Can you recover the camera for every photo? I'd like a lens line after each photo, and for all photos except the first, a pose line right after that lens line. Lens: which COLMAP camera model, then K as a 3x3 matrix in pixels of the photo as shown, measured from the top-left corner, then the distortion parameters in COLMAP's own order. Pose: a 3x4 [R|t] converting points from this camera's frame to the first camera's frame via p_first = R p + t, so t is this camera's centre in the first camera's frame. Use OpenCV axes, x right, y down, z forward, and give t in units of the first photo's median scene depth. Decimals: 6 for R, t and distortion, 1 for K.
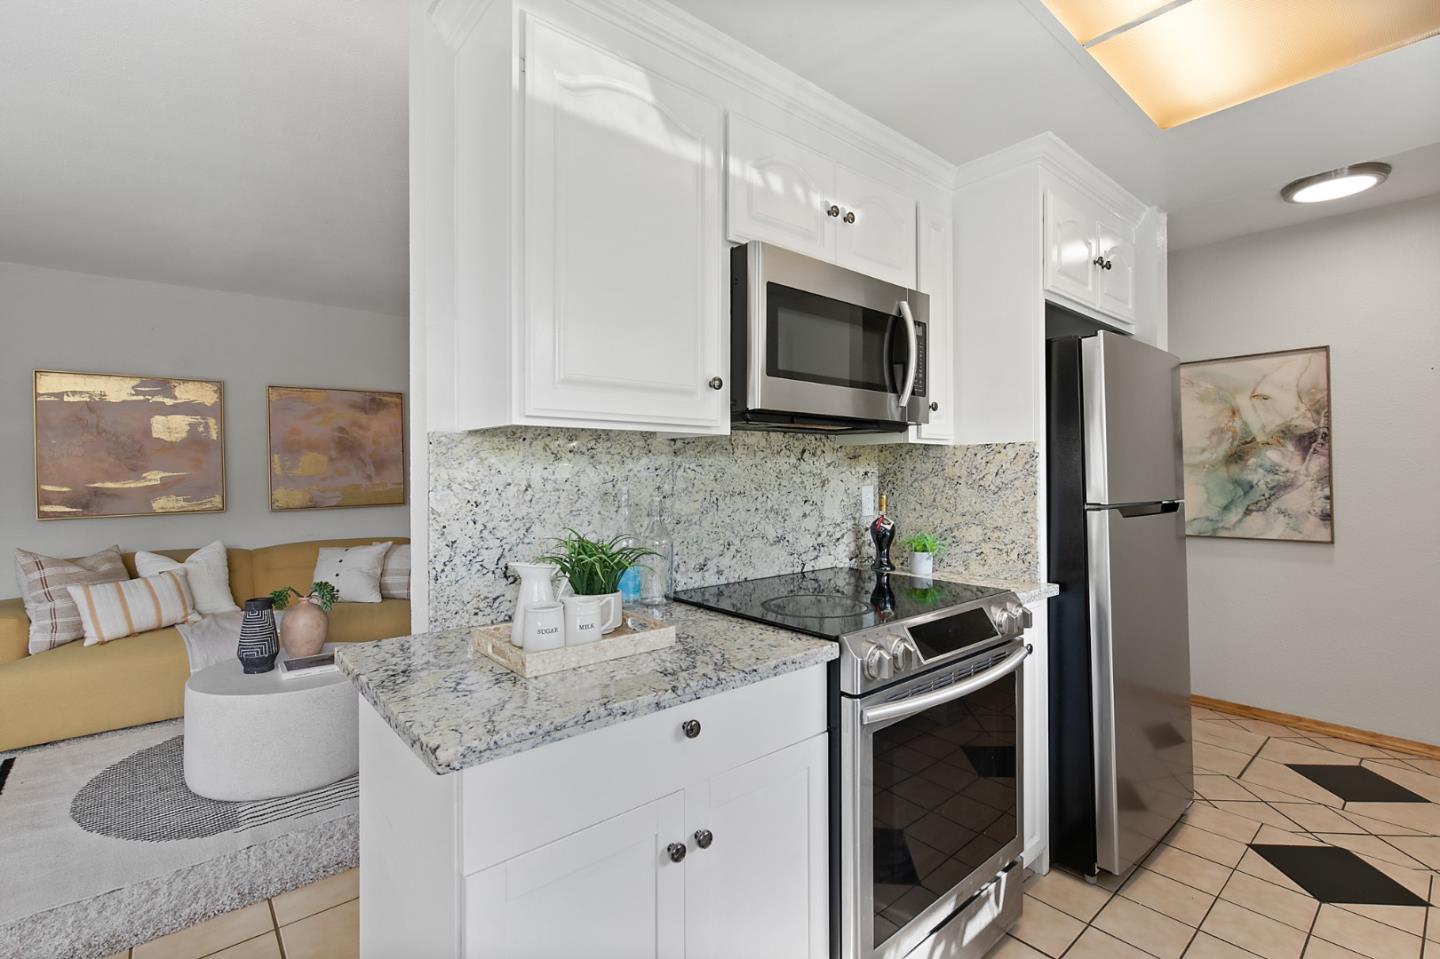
lens RADIAL K [[651.5, 0, 720.7], [0, 651.5, 467.2], [0, 0, 1]] dist [-0.000595, 0.000164]
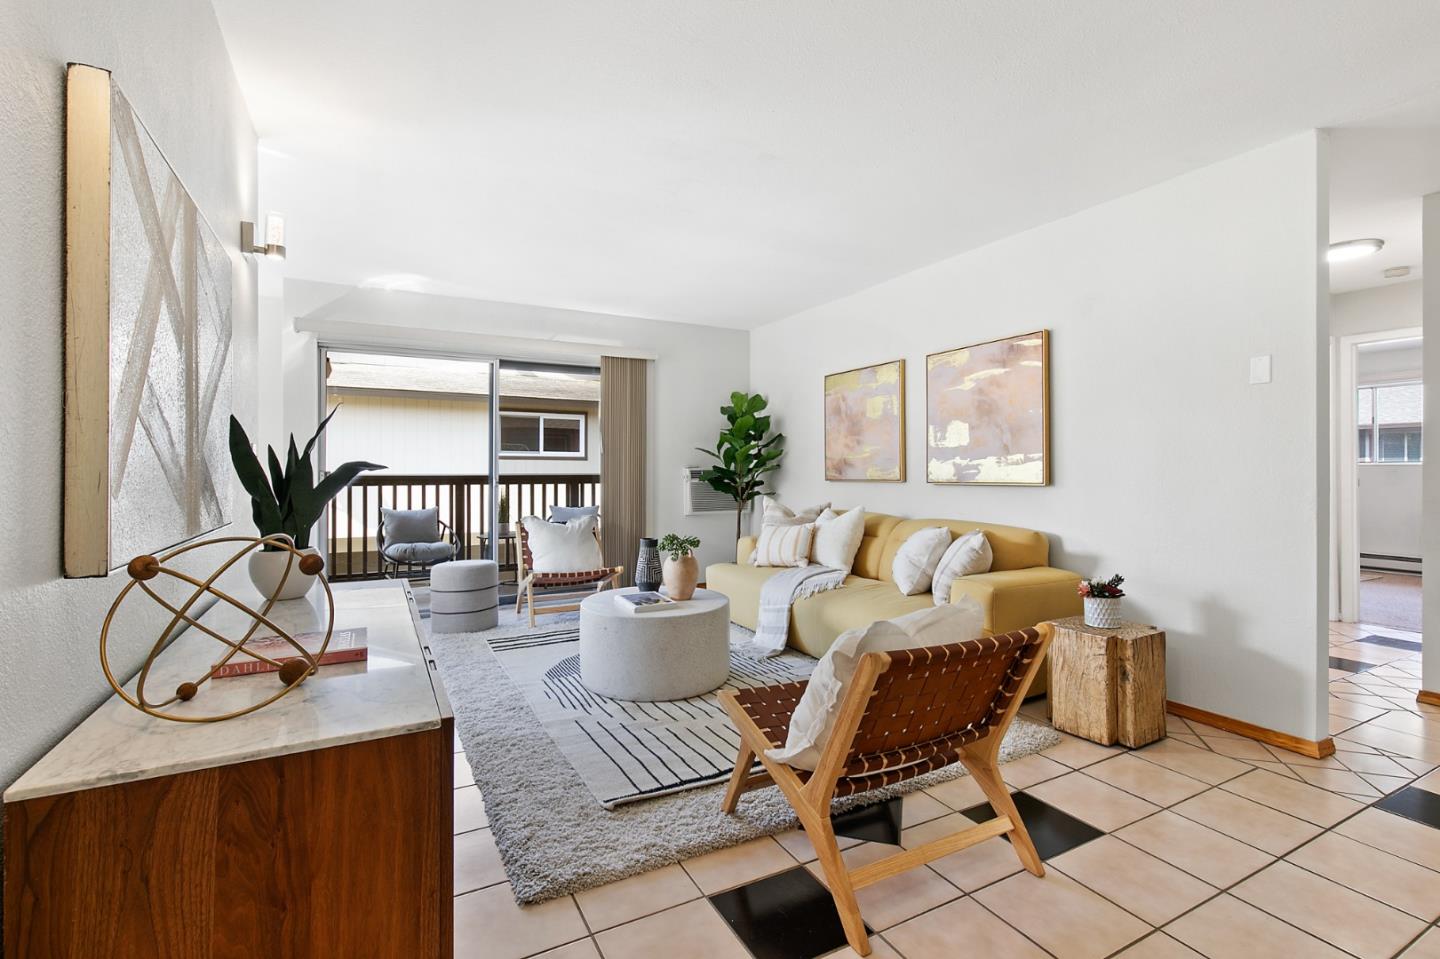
lens RADIAL K [[651.5, 0, 720.7], [0, 651.5, 467.2], [0, 0, 1]] dist [-0.000595, 0.000164]
pose [[-0.212258, 0.008272, -0.977179, 0.366415], [0.009288, 0.999936, 0.006447, 0.037111], [0.977169, -0.007708, -0.212321, 1.000580]]
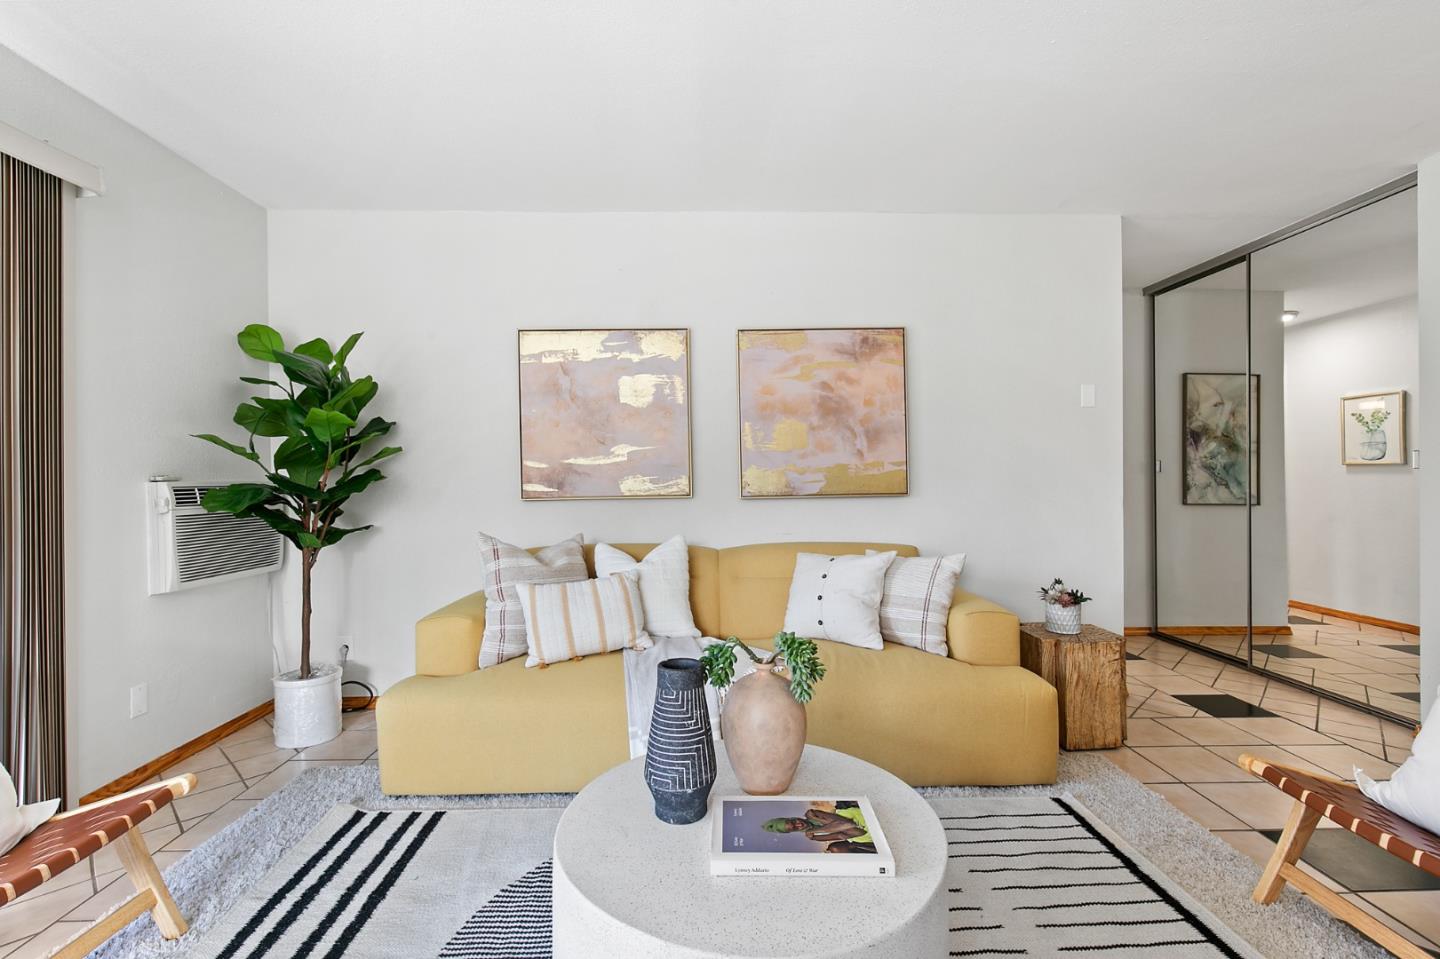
lens RADIAL K [[643.9, 0, 721.8], [0, 643.9, 486.7], [0, 0, 1]] dist [-0.000254, -0.000034]
pose [[0.777932, 0.008351, -0.628292, -0.273871], [0.003980, 0.999826, 0.018218, 0.044644], [0.628335, -0.016673, 0.777764, 0.460635]]
